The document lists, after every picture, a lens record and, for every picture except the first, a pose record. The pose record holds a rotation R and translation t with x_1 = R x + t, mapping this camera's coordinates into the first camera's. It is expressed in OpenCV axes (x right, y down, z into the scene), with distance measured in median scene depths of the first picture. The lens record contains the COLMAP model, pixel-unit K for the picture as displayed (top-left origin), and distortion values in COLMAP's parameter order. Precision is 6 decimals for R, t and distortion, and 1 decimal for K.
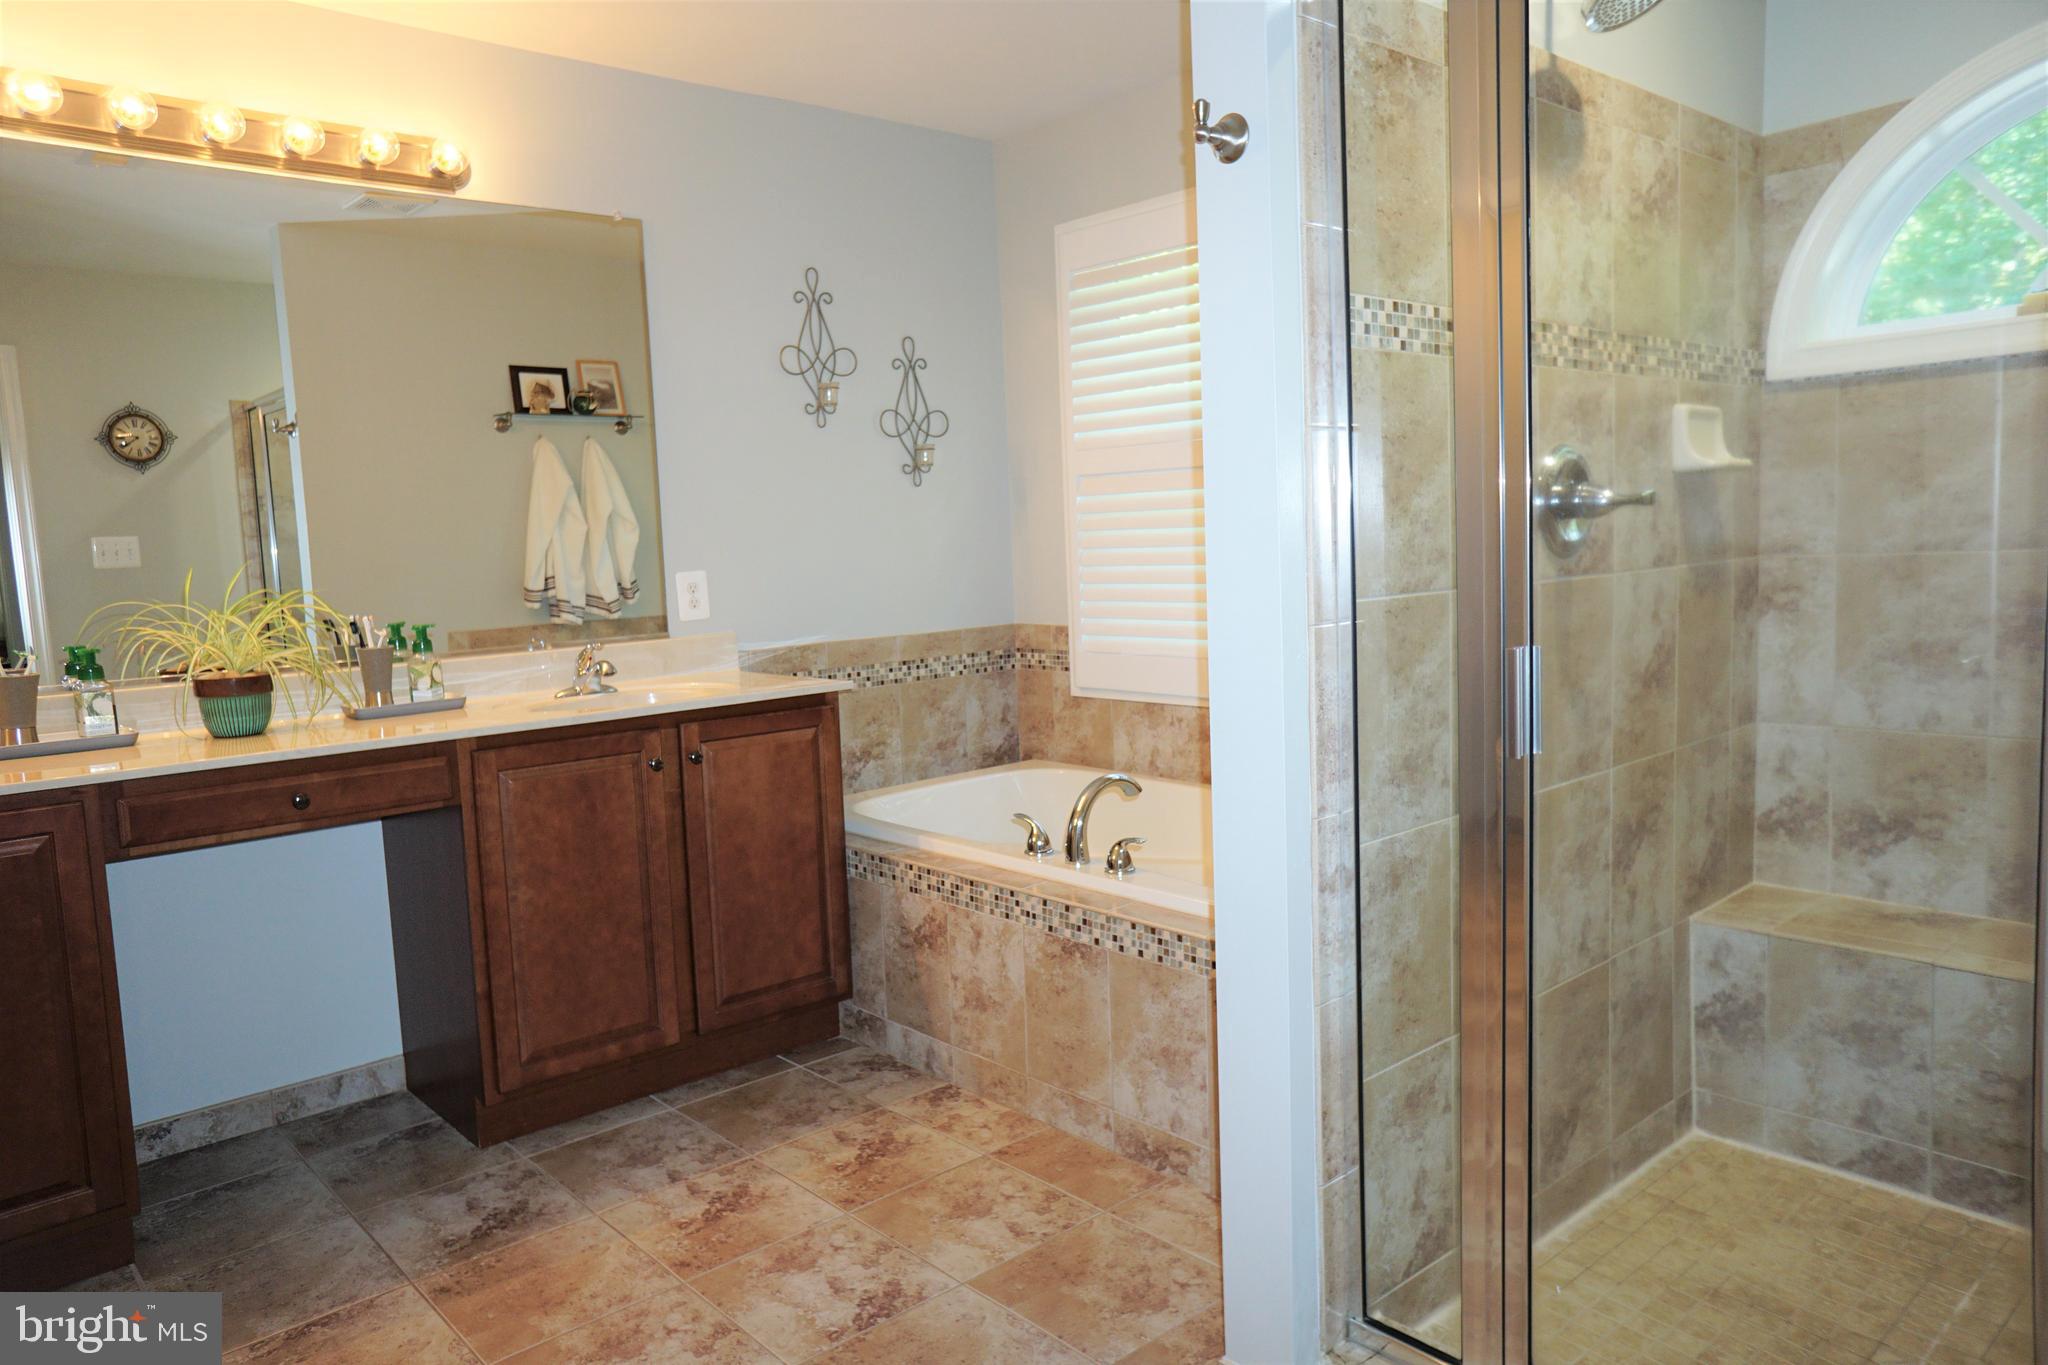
lens RADIAL K [[1392.7, 0, 1012.4], [0, 1392.7, 687.2], [0, 0, 1]] dist [-0.058000, 0.081576]
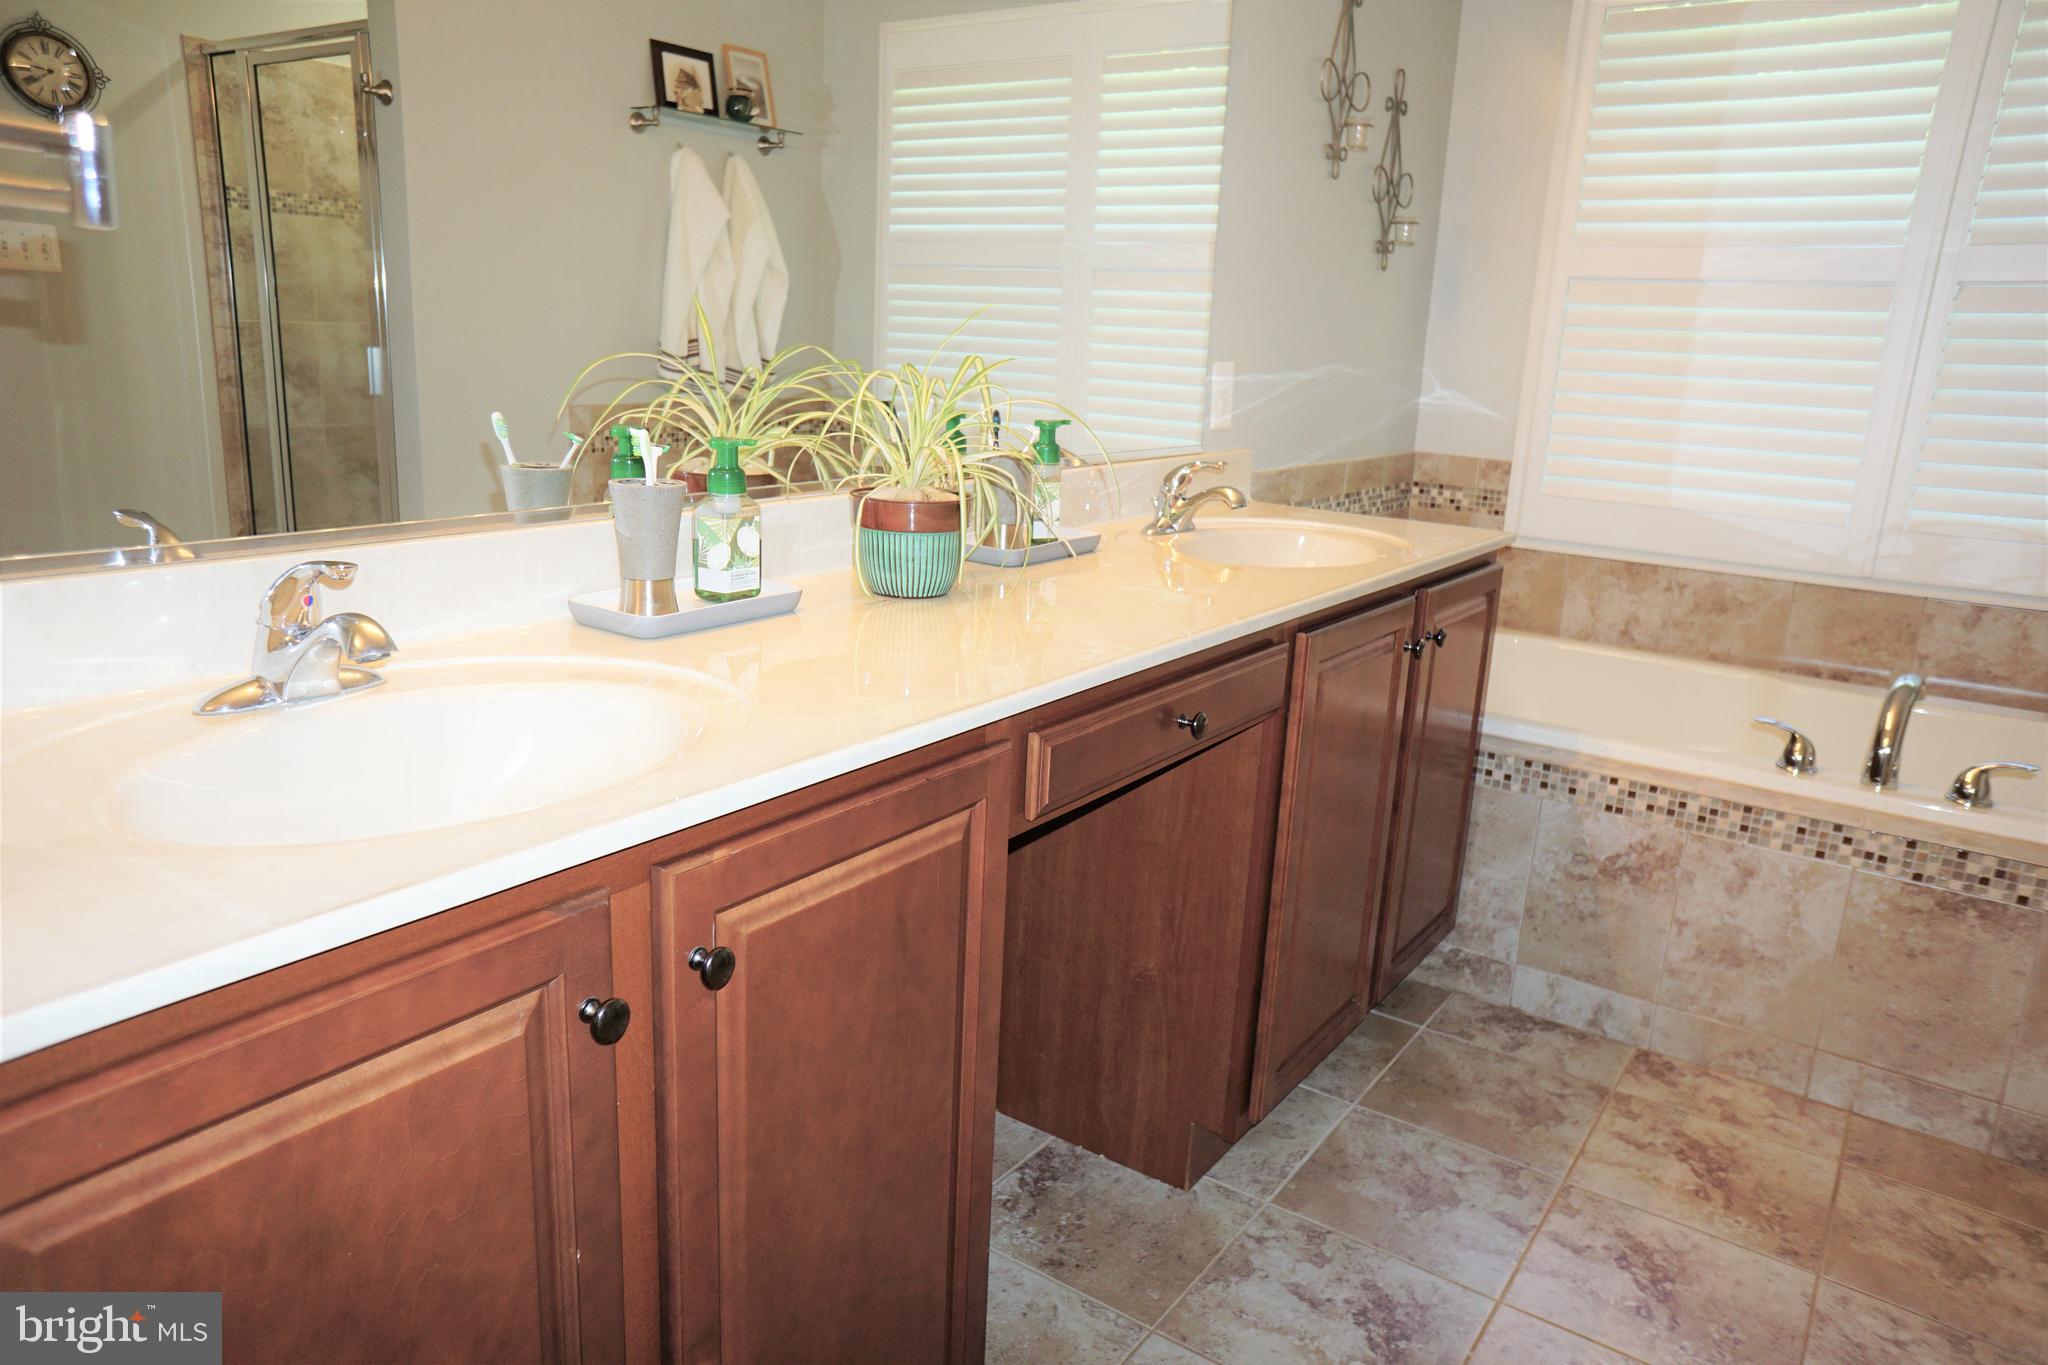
lens RADIAL K [[1392.7, 0, 1006.7], [0, 1392.7, 675.1], [0, 0, 1]] dist [-0.058000, 0.081576]
pose [[0.968729, 0.023495, 0.247007, -0.625770], [-0.057154, 0.989866, 0.129997, -0.010437], [-0.241450, -0.140049, 0.960254, 0.368784]]
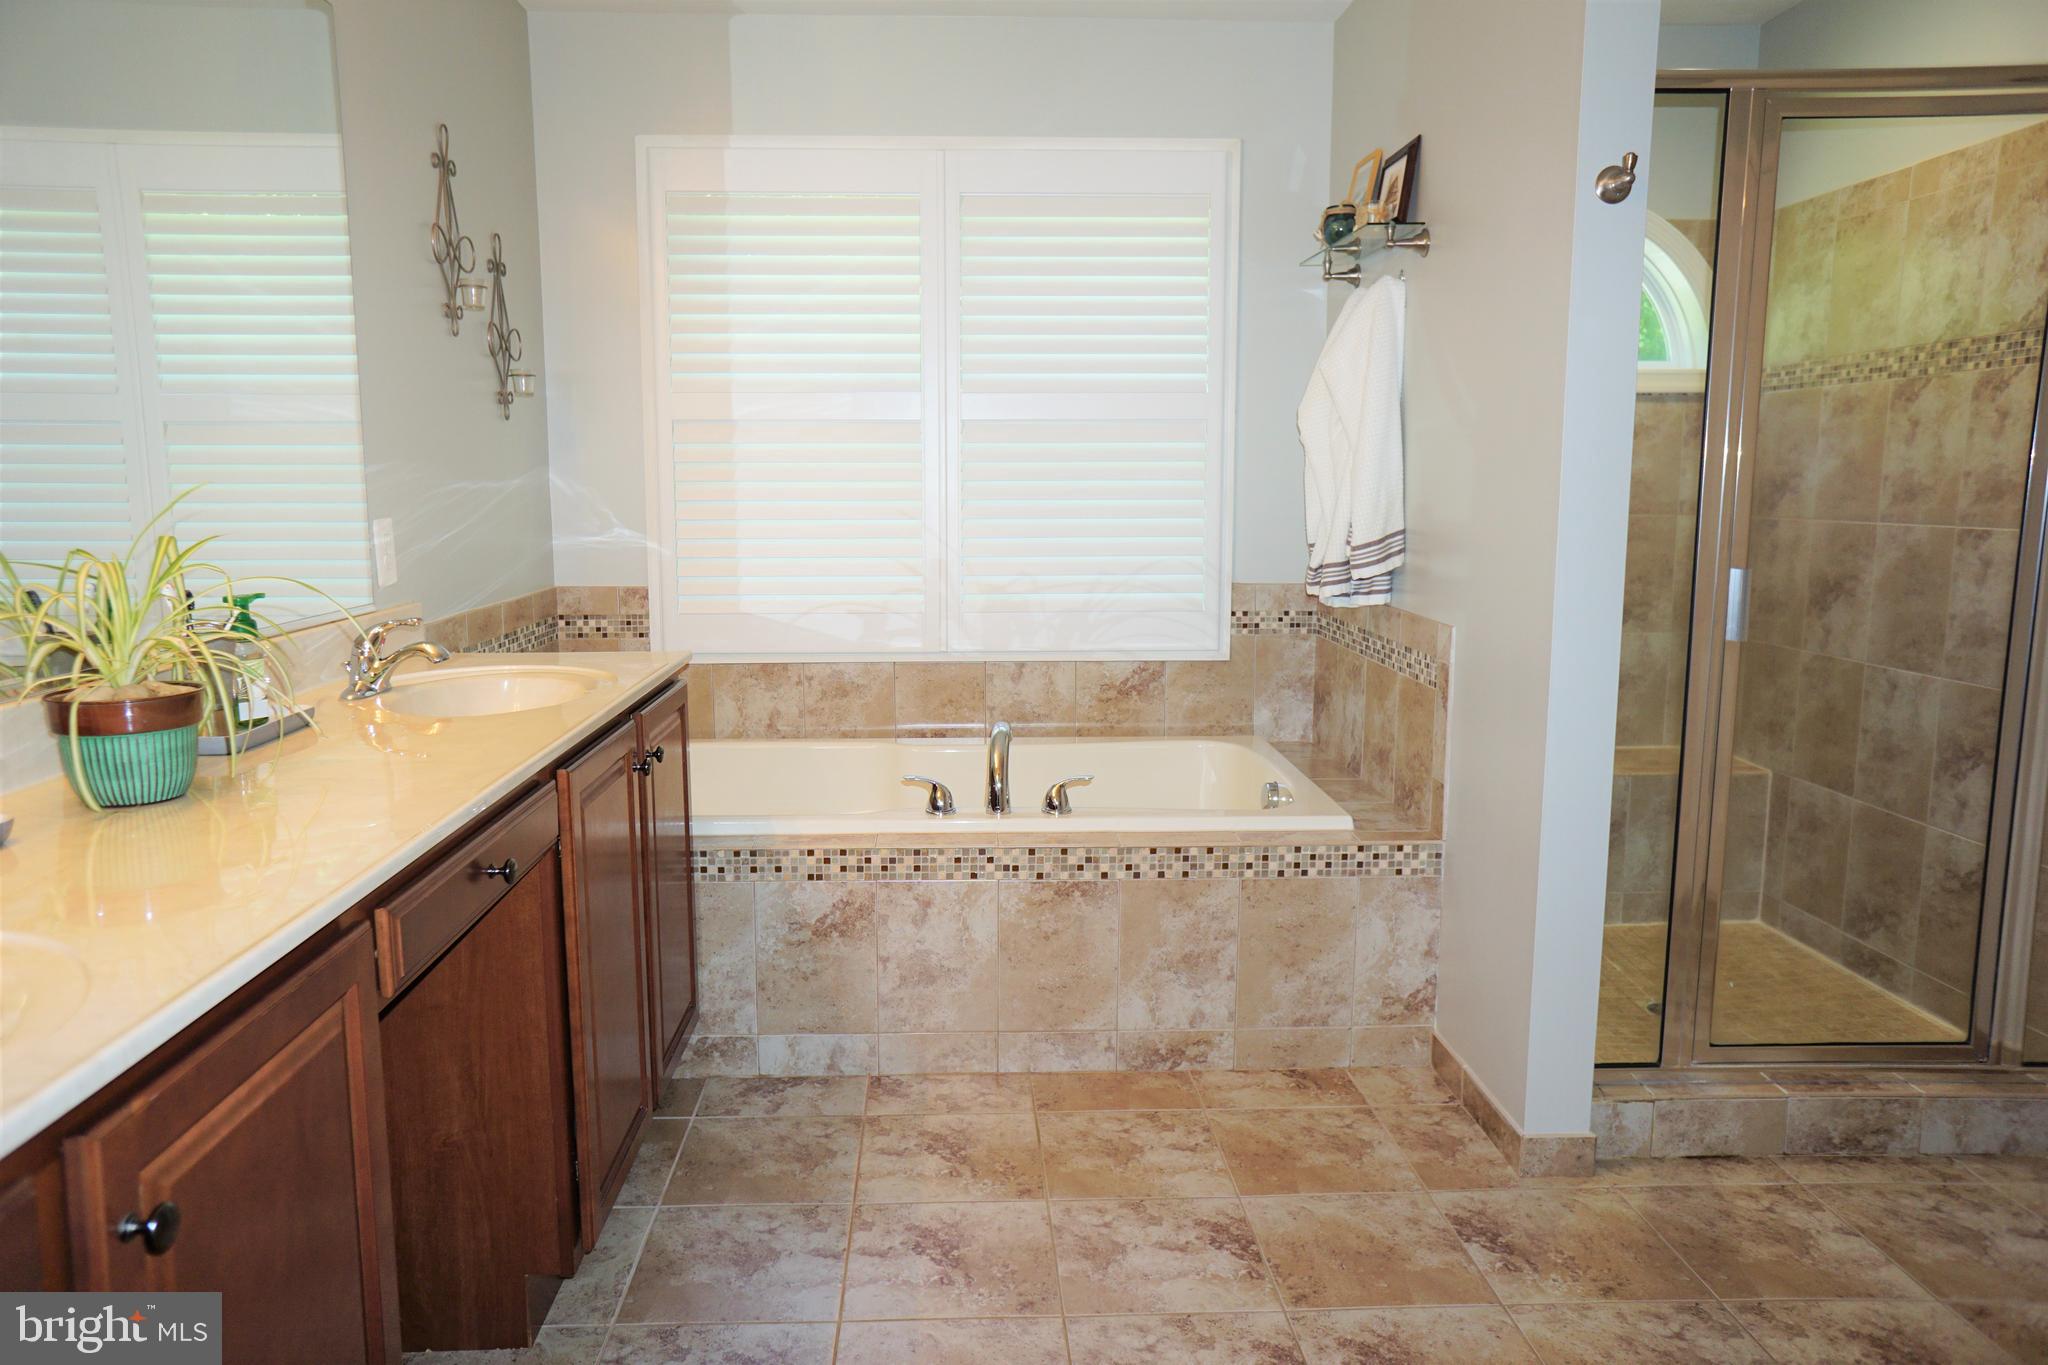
lens RADIAL K [[1392.7, 0, 1000.3], [0, 1392.7, 680.1], [0, 0, 1]] dist [-0.058000, 0.081576]
pose [[0.627199, -0.074304, 0.775307, -0.717105], [0.060969, 0.997068, 0.046236, -0.015626], [-0.776469, 0.018271, 0.629890, 0.360556]]
